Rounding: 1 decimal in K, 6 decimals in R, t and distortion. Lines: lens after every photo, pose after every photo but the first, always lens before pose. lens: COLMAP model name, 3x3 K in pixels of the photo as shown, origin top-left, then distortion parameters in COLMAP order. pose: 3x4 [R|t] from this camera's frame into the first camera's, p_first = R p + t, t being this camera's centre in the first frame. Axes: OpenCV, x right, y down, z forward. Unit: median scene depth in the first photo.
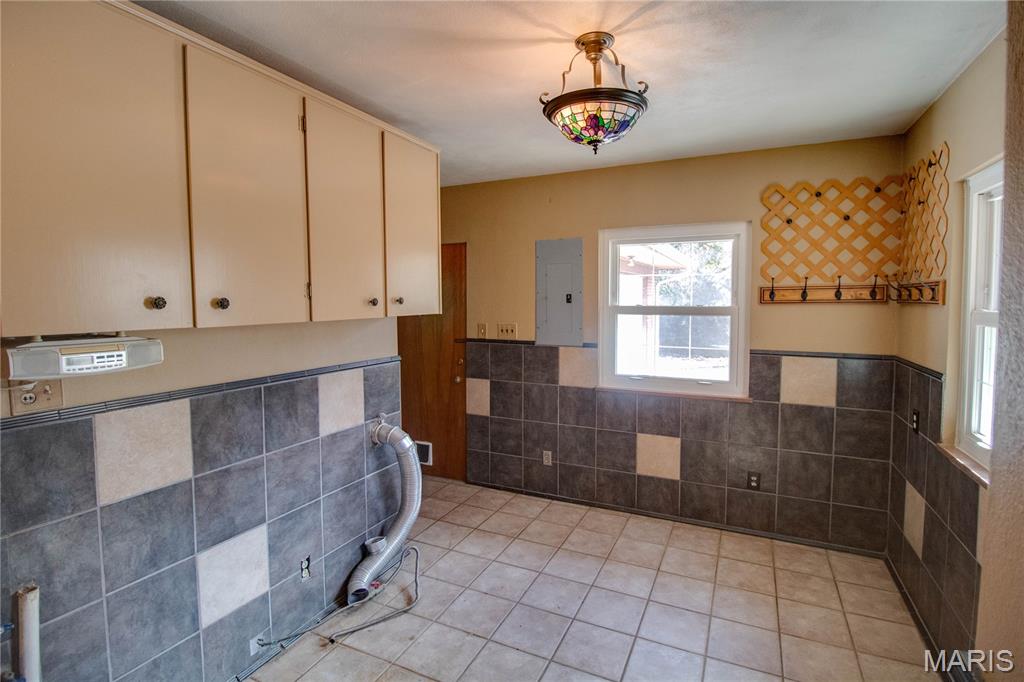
lens RADIAL K [[487.6, 0, 524.8], [0, 487.6, 327.4], [0, 0, 1]] dist [0.001929, -0.012473]
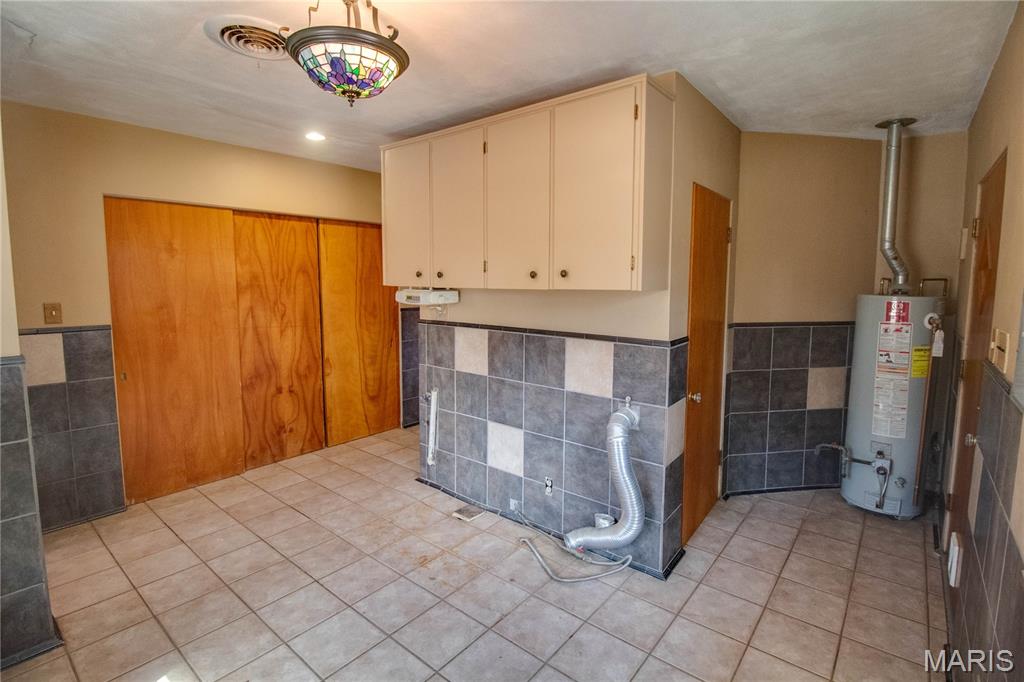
lens RADIAL K [[487.6, 0, 524.8], [0, 487.6, 327.4], [0, 0, 1]] dist [0.001929, -0.012473]
pose [[-0.240602, 0.095869, -0.965878, 0.811422], [-0.062252, 0.991537, 0.113923, -0.060210], [0.968626, 0.087538, -0.232598, 1.294394]]
